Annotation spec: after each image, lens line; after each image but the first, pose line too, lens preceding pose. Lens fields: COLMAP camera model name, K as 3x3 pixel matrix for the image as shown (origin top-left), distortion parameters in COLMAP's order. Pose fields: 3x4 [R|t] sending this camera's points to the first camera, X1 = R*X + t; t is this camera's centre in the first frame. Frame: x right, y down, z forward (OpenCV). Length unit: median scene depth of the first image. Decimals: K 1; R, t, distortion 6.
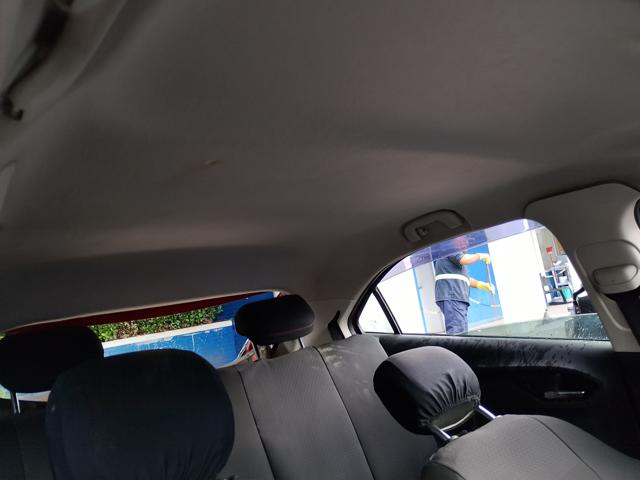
lens RADIAL K [[529.6, 0, 320.0], [0, 529.6, 240.0], [0, 0, 1]] dist [0.059261, -0.079840]
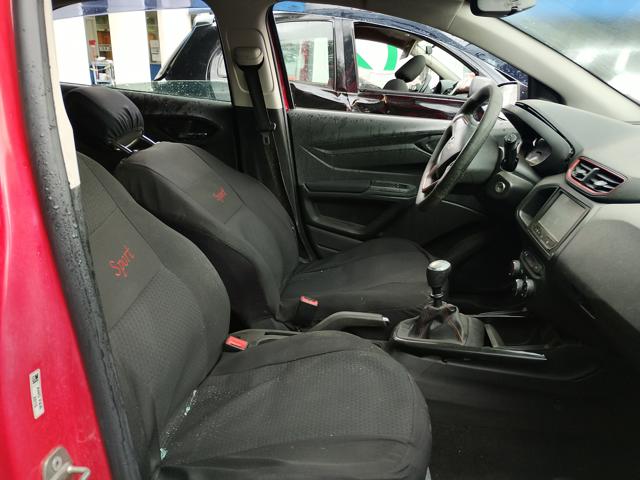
lens RADIAL K [[529.6, 0, 320.0], [0, 529.6, 240.0], [0, 0, 1]] dist [0.059261, -0.079840]
pose [[0.669637, -0.050691, 0.740957, -0.406414], [-0.219168, 0.939750, 0.262364, 0.107081], [-0.709614, -0.338082, 0.618182, -0.232067]]
